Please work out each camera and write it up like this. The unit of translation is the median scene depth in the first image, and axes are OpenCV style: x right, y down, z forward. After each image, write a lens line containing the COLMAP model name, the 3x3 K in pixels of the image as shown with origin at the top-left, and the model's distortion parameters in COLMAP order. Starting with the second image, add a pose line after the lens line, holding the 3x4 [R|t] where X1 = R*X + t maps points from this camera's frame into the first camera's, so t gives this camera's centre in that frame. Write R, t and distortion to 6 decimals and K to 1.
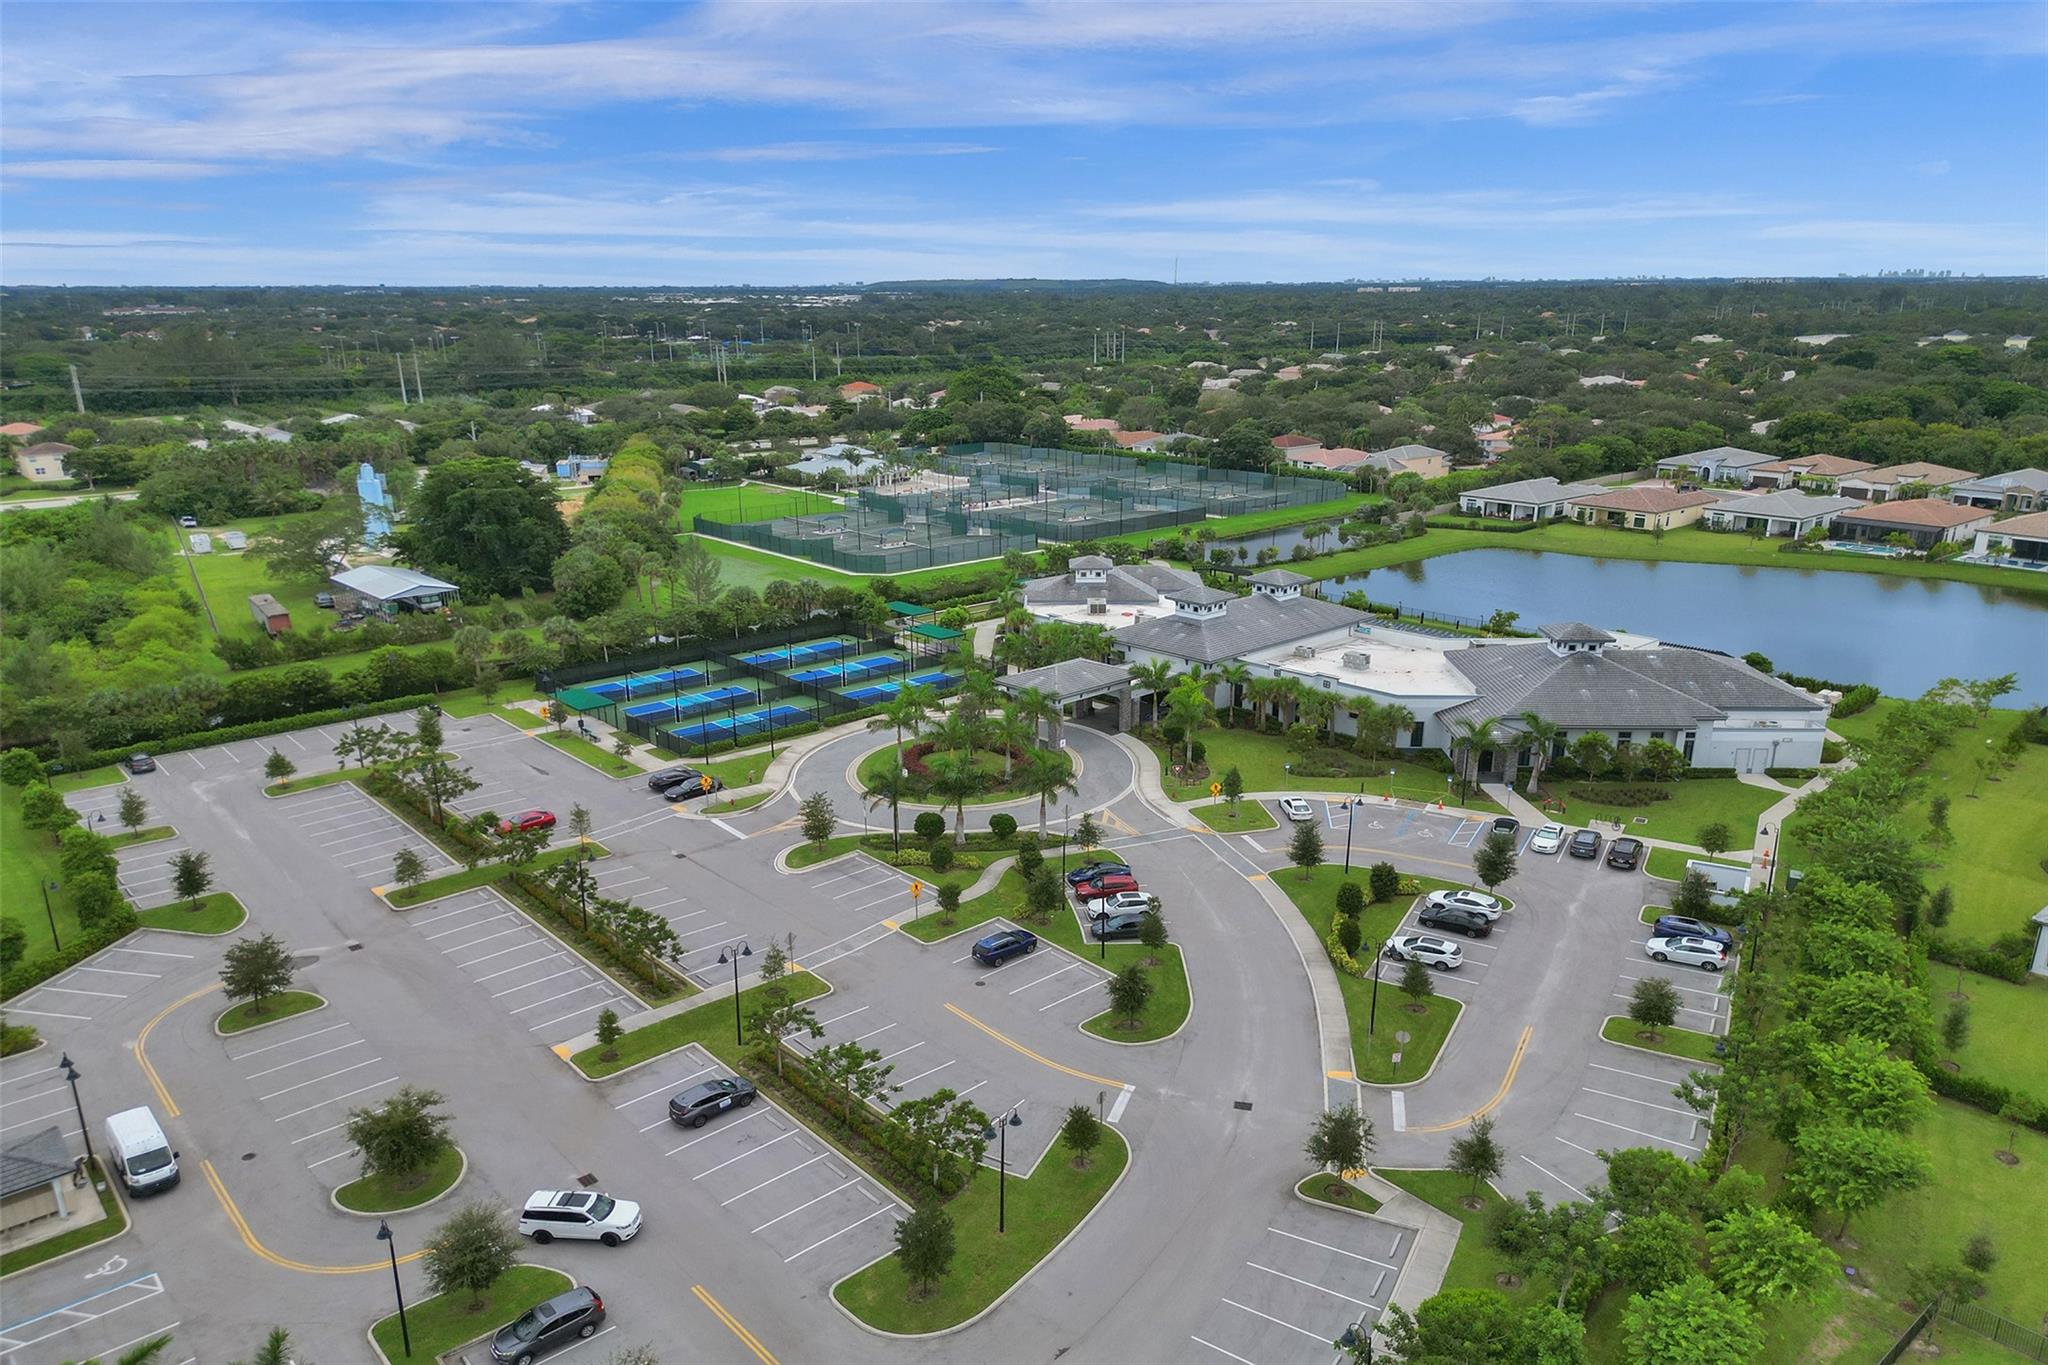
lens RADIAL K [[1432.9, 0, 1020.7], [0, 1432.9, 676.9], [0, 0, 1]] dist [0.060339, -0.044998]
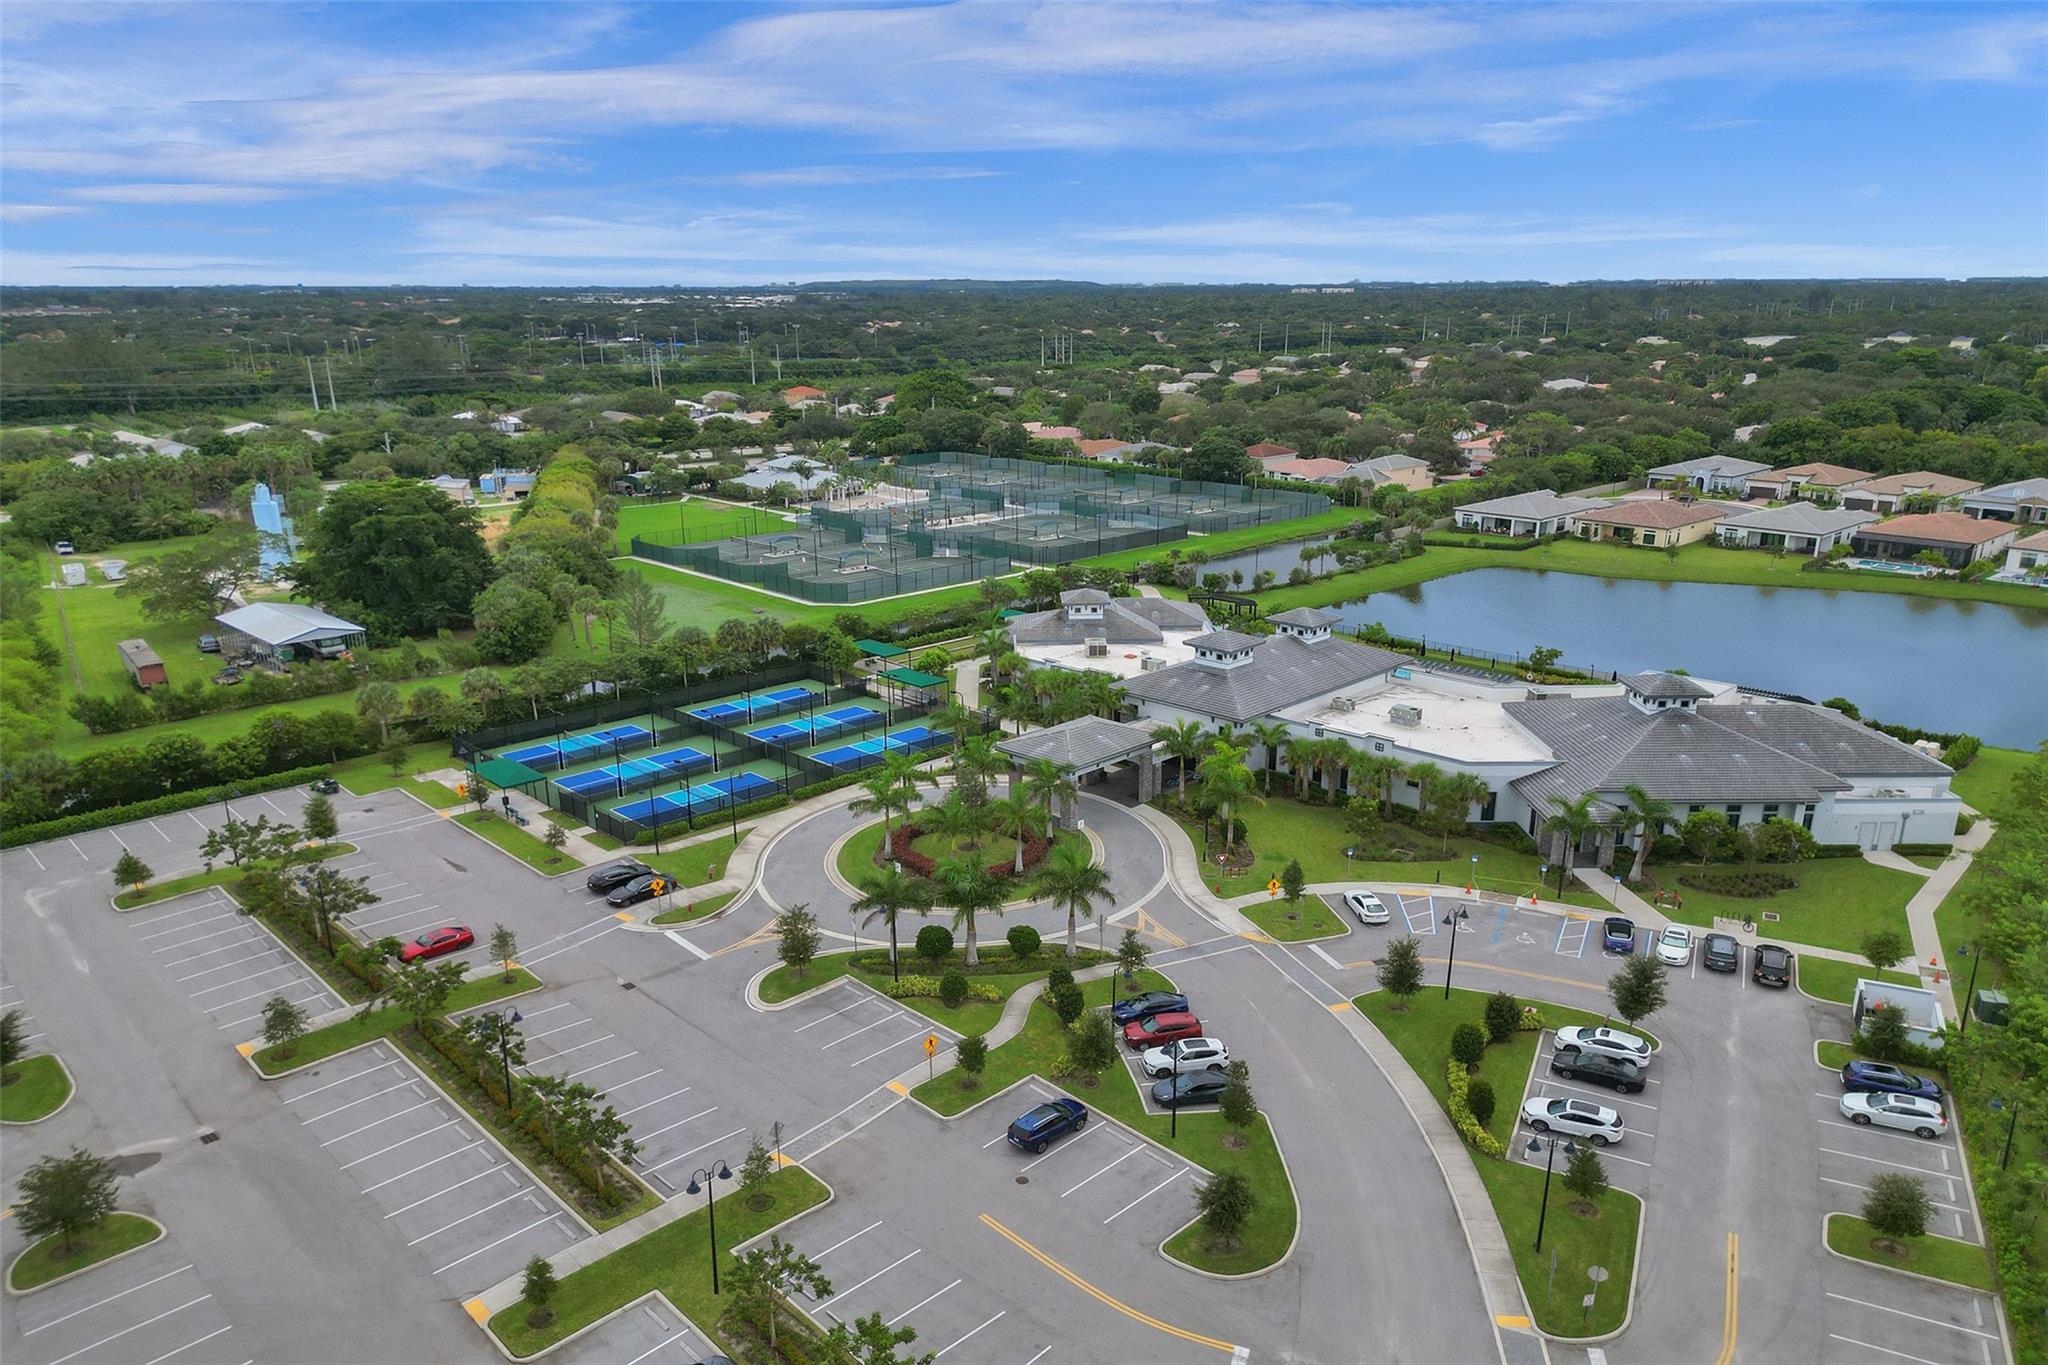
lens RADIAL K [[1432.9, 0, 1019.4], [0, 1432.9, 673.2], [0, 0, 1]] dist [0.060339, -0.044998]
pose [[0.999044, -0.010743, 0.042371, -0.035306], [0.010860, 0.999938, -0.002529, -0.035043], [-0.042341, 0.002987, 0.999099, 0.127304]]
